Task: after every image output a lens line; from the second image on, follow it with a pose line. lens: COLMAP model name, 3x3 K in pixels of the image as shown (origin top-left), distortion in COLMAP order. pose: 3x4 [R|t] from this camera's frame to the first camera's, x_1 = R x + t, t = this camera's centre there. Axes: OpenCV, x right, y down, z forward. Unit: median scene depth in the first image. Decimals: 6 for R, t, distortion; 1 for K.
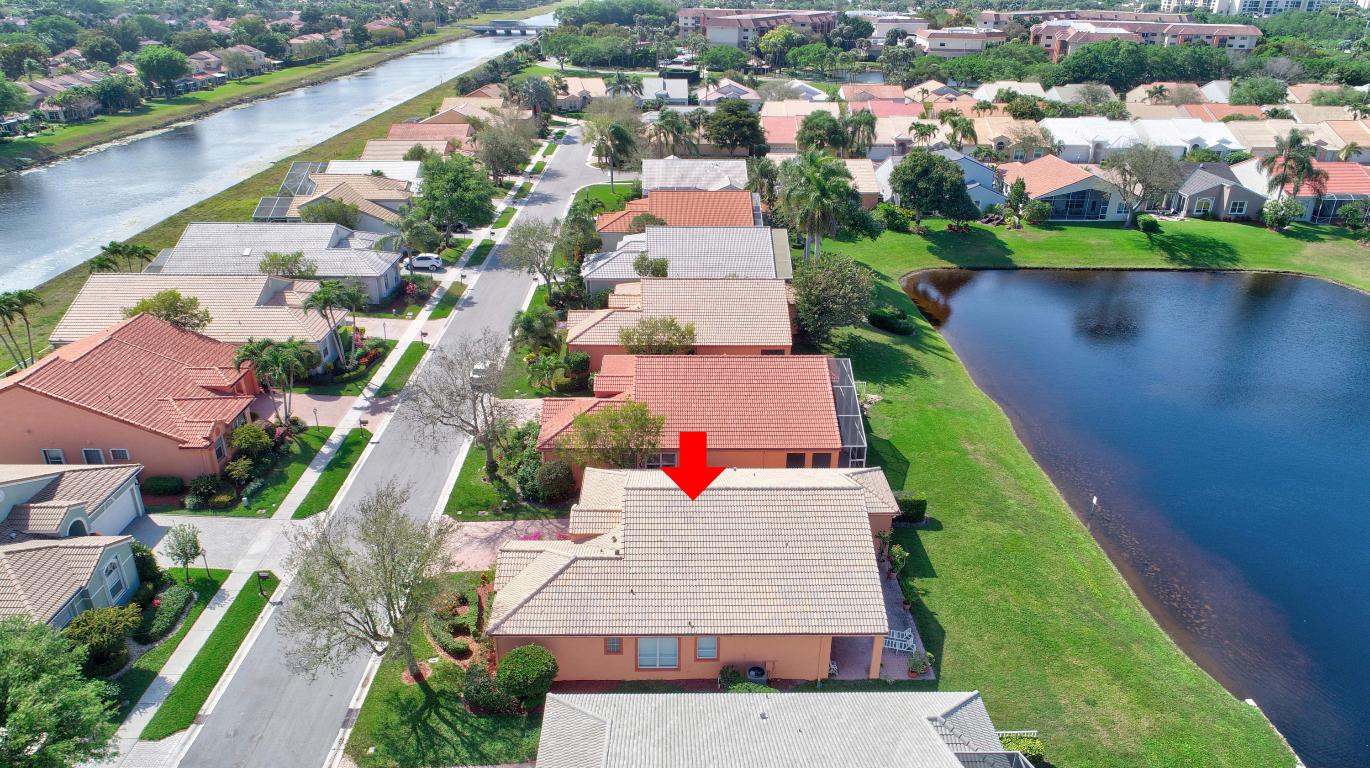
lens RADIAL K [[908.8, 0, 683.4], [0, 908.8, 381.4], [0, 0, 1]] dist [-0.001877, 0.003540]
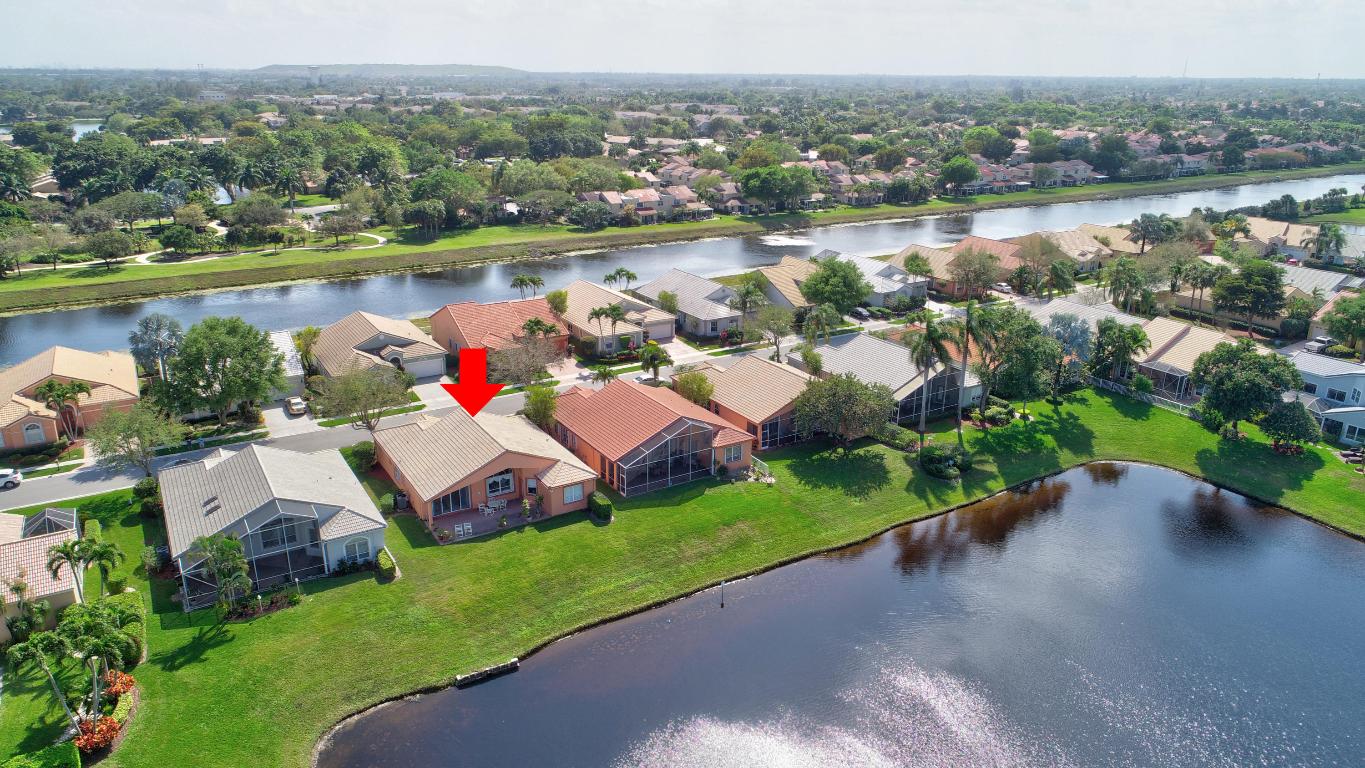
lens RADIAL K [[905.5, 0, 677.4], [0, 905.5, 384.7], [0, 0, 1]] dist [-0.001877, 0.003540]
pose [[0.506535, 0.272299, -0.818092, 0.887702], [-0.352149, 0.931414, 0.091979, -0.136621], [0.787028, 0.241500, 0.567684, 0.136888]]
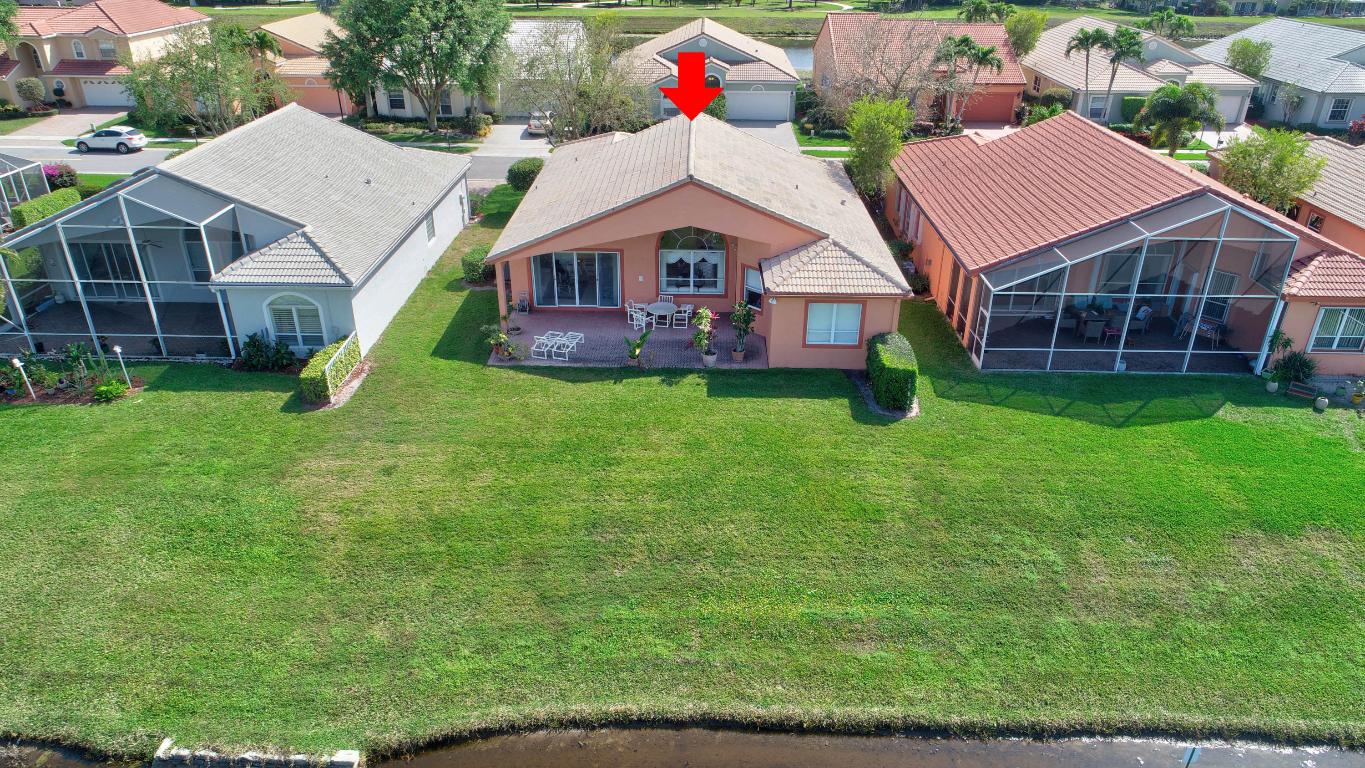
lens RADIAL K [[905.5, 0, 682.2], [0, 905.5, 384.7], [0, 0, 1]] dist [-0.001877, 0.003540]
pose [[-0.040892, 0.447922, -0.893137, 0.450578], [-0.412217, 0.806703, 0.423448, -0.020778], [0.910168, 0.385482, 0.151653, 0.496962]]
